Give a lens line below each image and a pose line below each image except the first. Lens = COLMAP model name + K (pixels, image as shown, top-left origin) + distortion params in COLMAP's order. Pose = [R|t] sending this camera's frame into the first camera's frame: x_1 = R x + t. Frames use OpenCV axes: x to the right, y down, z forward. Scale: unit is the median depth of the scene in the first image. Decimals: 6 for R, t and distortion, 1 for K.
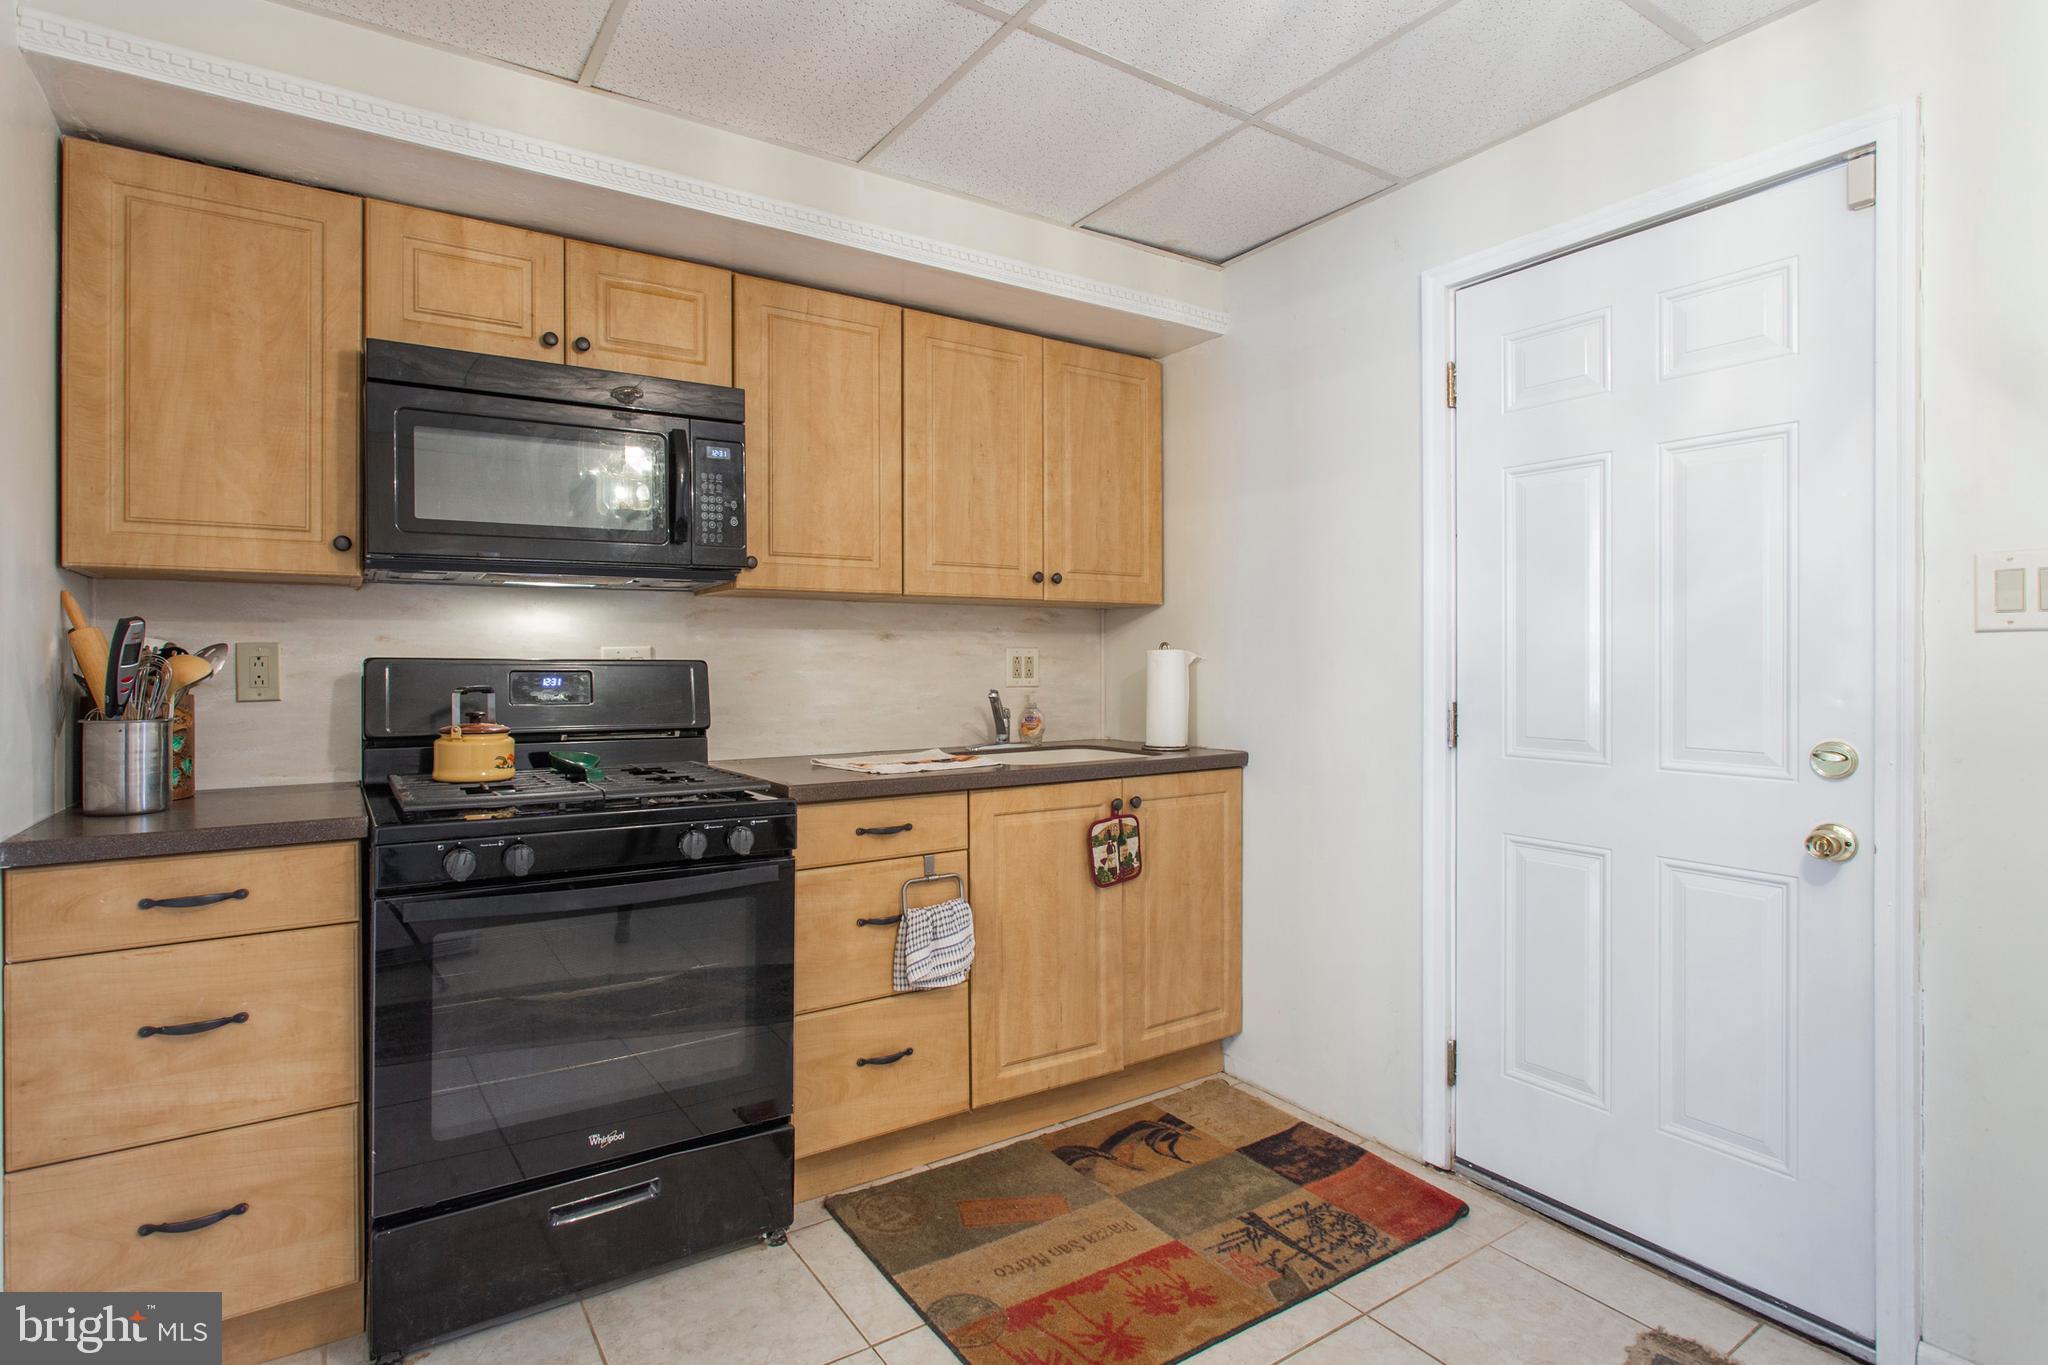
lens RADIAL K [[1034.5, 0, 1008.1], [0, 1034.5, 661.9], [0, 0, 1]] dist [-0.021425, 0.011447]
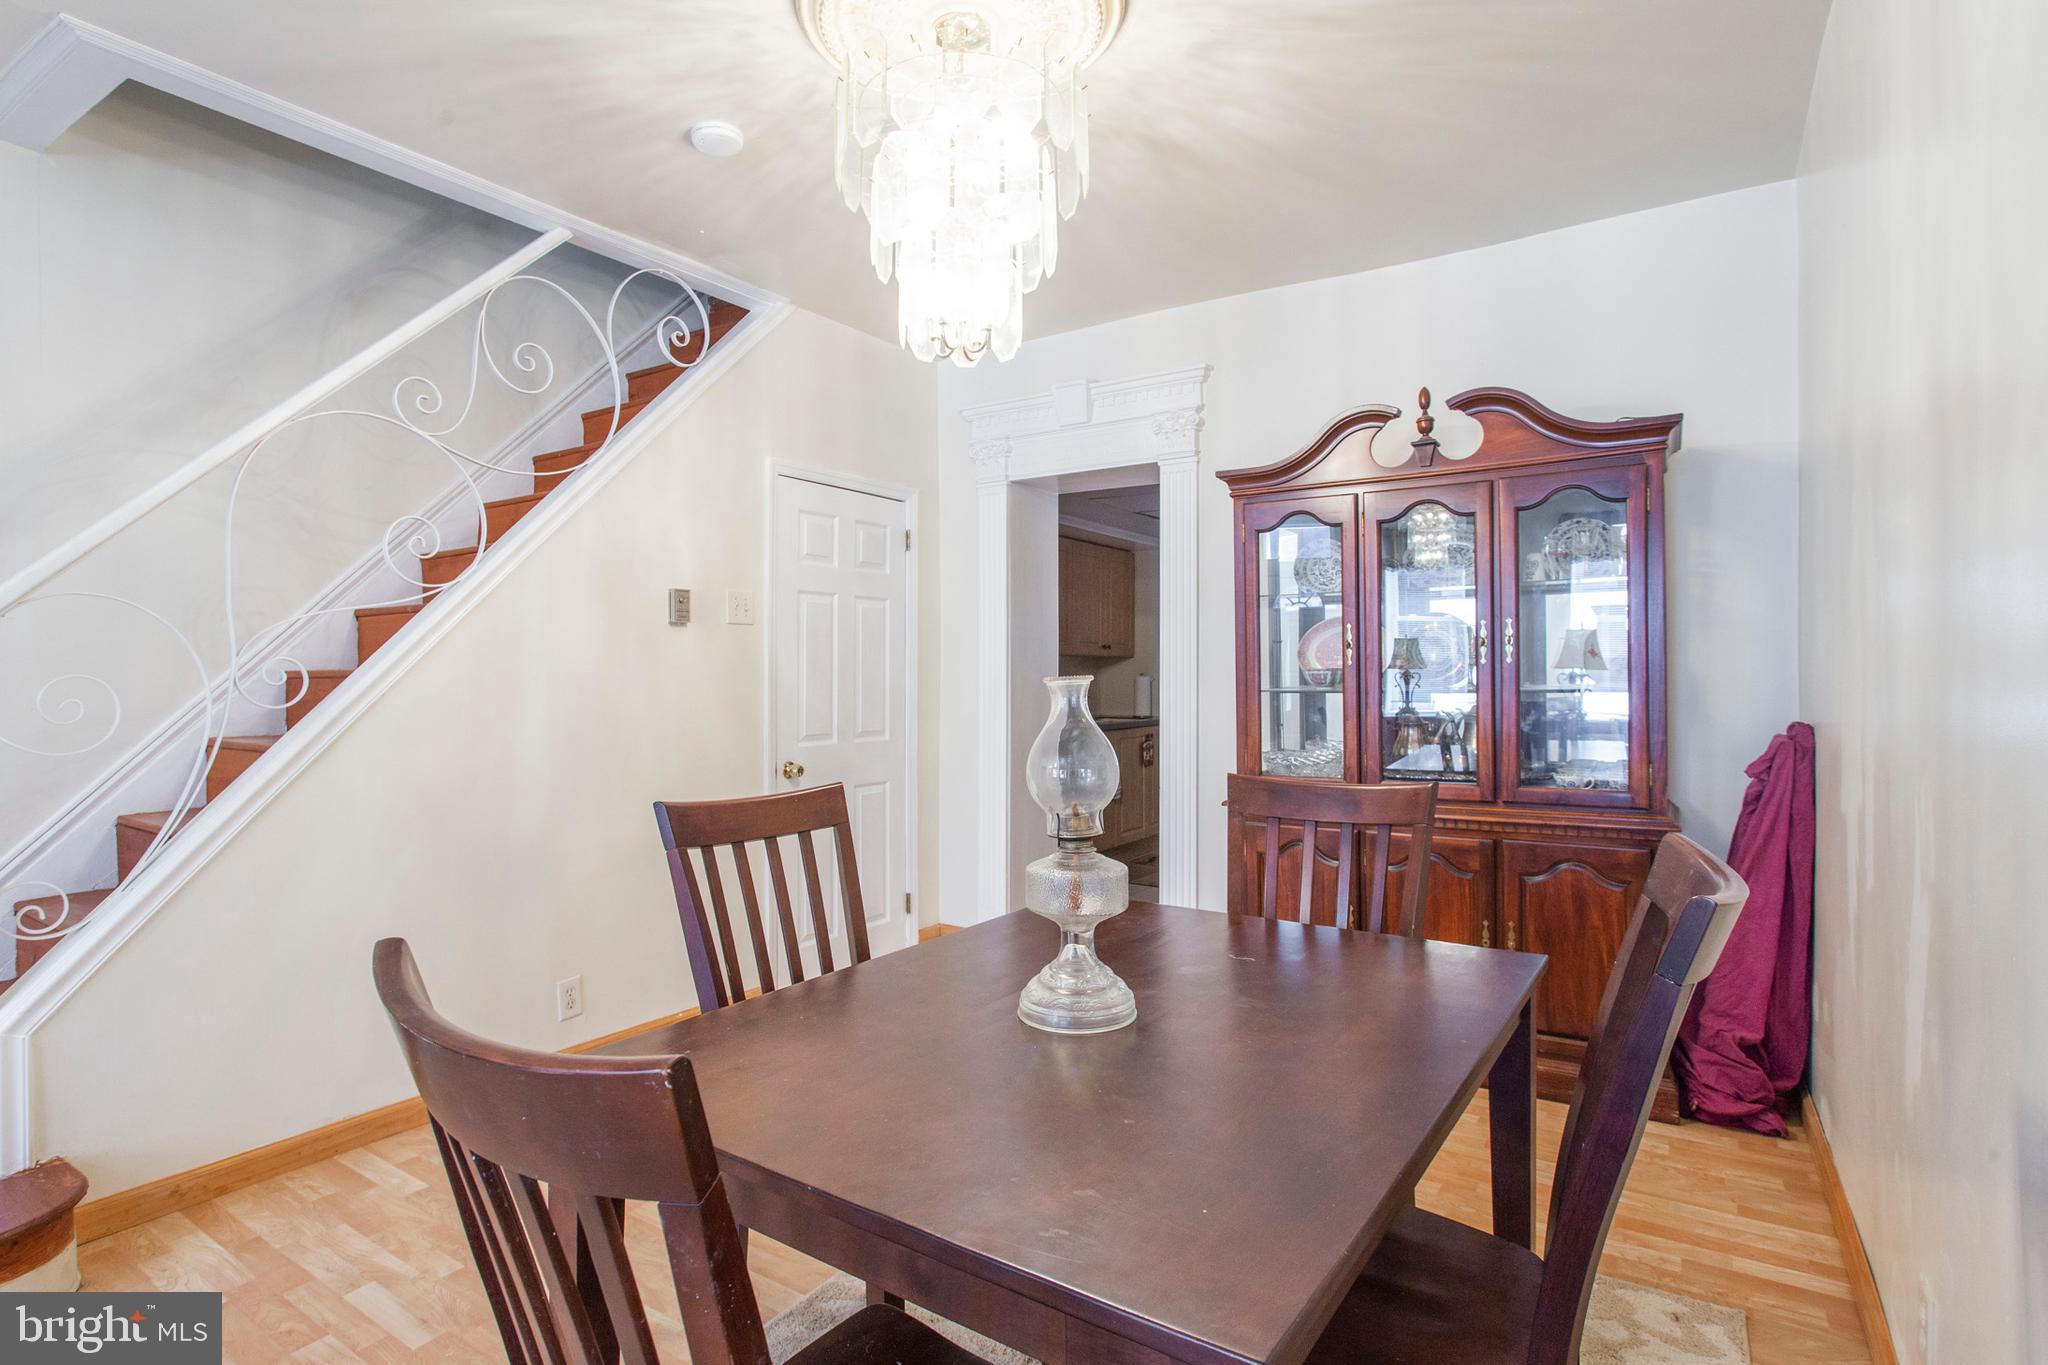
lens RADIAL K [[1020.5, 0, 1009.8], [0, 1020.5, 656.3], [0, 0, 1]] dist [-0.005300, -0.001013]
pose [[0.918973, 0.004854, 0.394290, -1.328237], [0.001224, 0.999884, -0.015162, -0.025341], [-0.394318, 0.014416, 0.918861, -1.353553]]
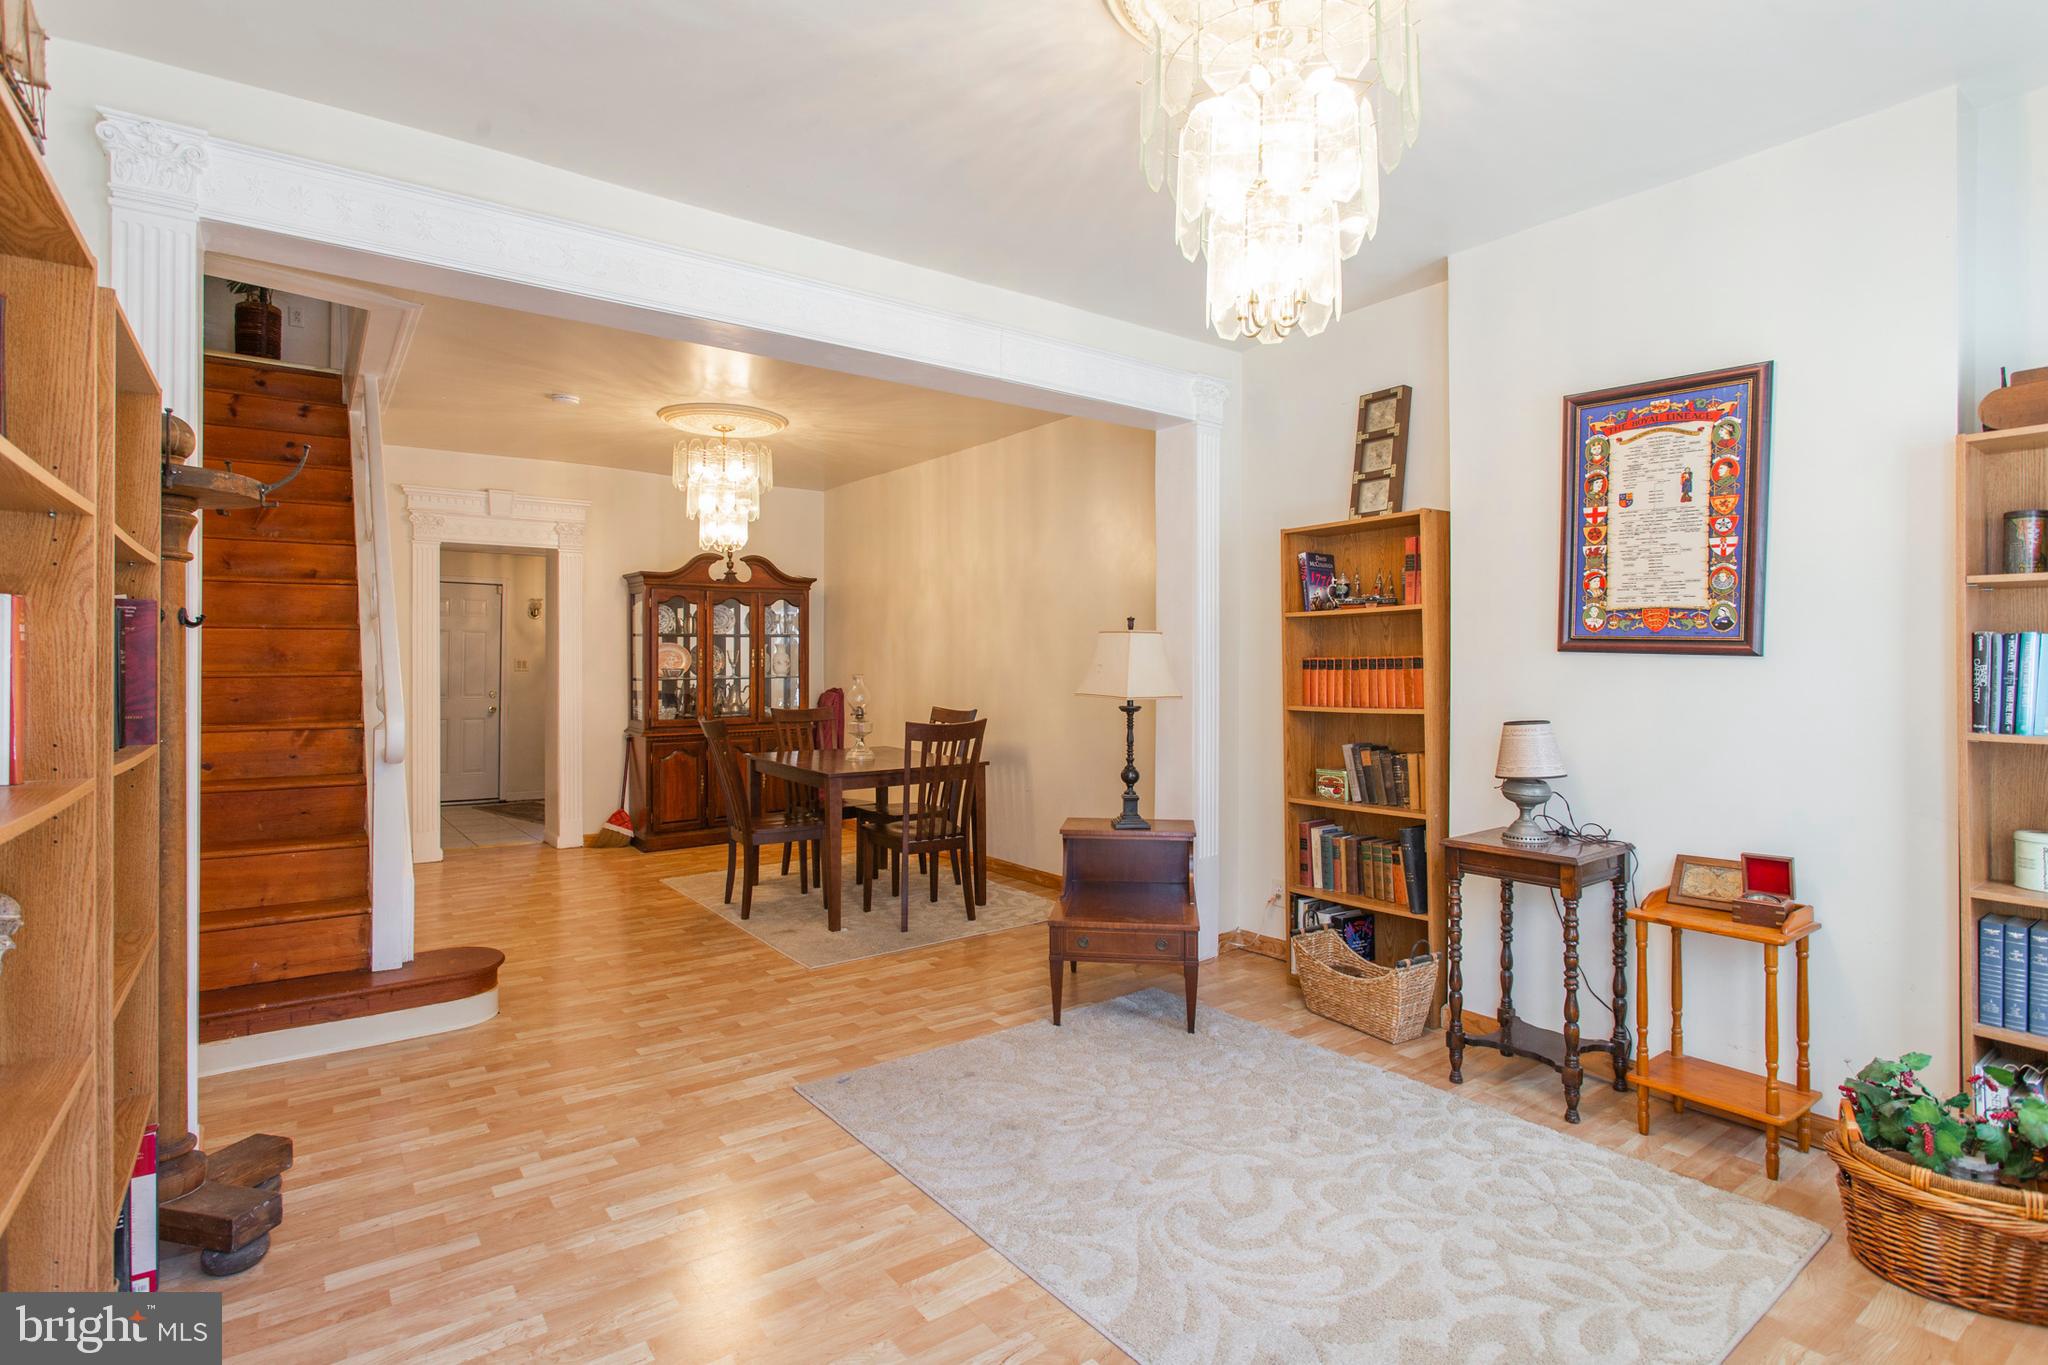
lens RADIAL K [[1034.5, 0, 1008.1], [0, 1034.5, 661.9], [0, 0, 1]] dist [-0.021425, 0.011447]
pose [[-0.048179, 0.003675, 0.998832, -3.467035], [0.001939, 0.999992, -0.003585, -0.037447], [-0.998837, 0.001764, -0.048186, -1.053780]]
